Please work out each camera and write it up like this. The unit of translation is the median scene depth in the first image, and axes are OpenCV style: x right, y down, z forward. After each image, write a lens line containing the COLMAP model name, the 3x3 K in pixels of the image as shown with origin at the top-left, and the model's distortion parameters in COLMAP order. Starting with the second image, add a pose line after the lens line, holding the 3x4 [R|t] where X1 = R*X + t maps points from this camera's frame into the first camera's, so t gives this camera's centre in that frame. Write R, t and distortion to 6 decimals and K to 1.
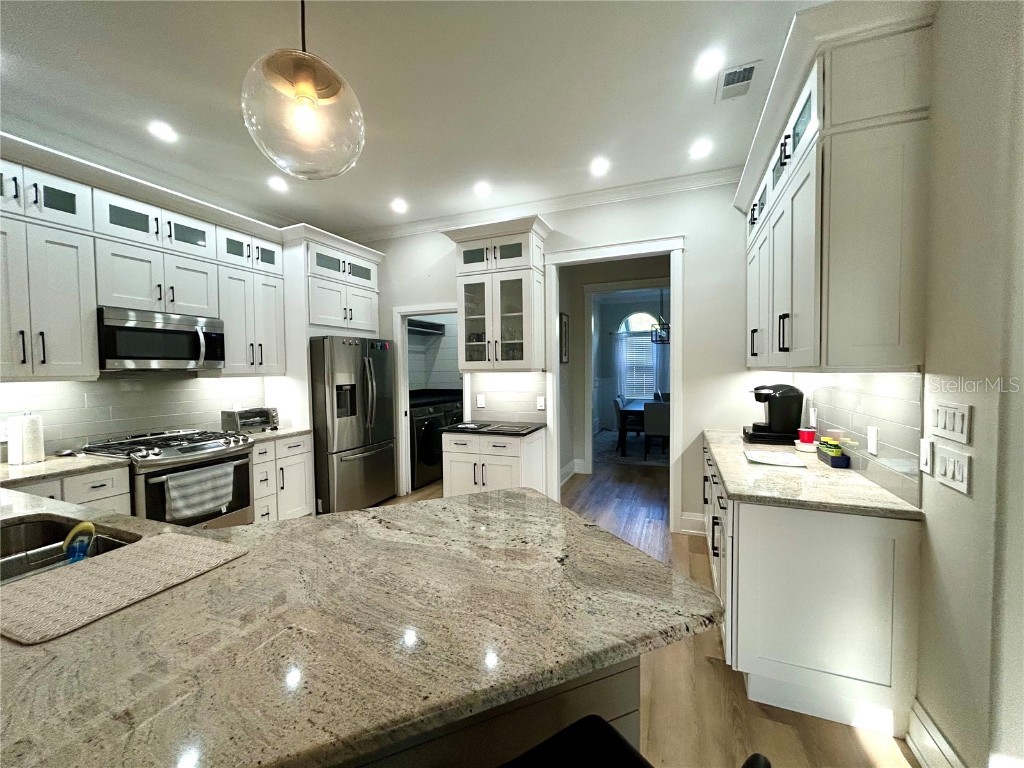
lens RADIAL K [[410.6, 0, 512.0], [0, 410.6, 384.0], [0, 0, 1]] dist [-0.003221, -0.000018]
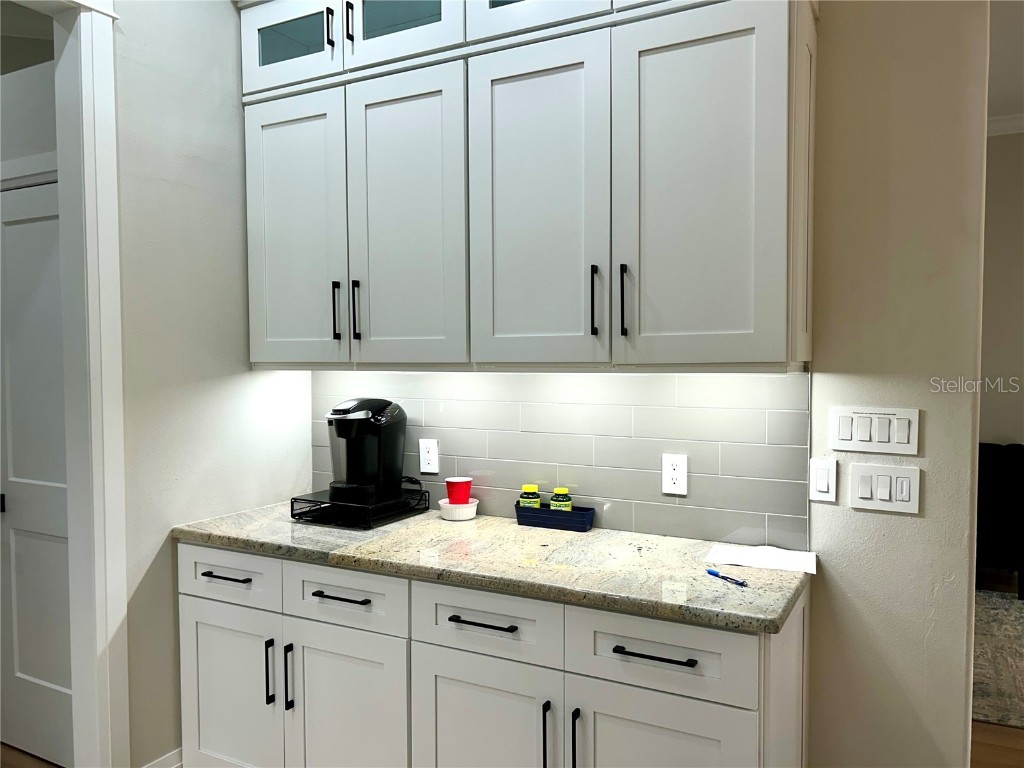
lens RADIAL K [[763.9, 0, 515.7], [0, 763.9, 390.0], [0, 0, 1]] dist [0.075412, -0.090978]
pose [[0.105492, -0.030087, 0.993965, -0.192471], [0.038712, 0.998909, 0.026128, -0.021185], [-0.993666, 0.035722, 0.106541, 0.564065]]
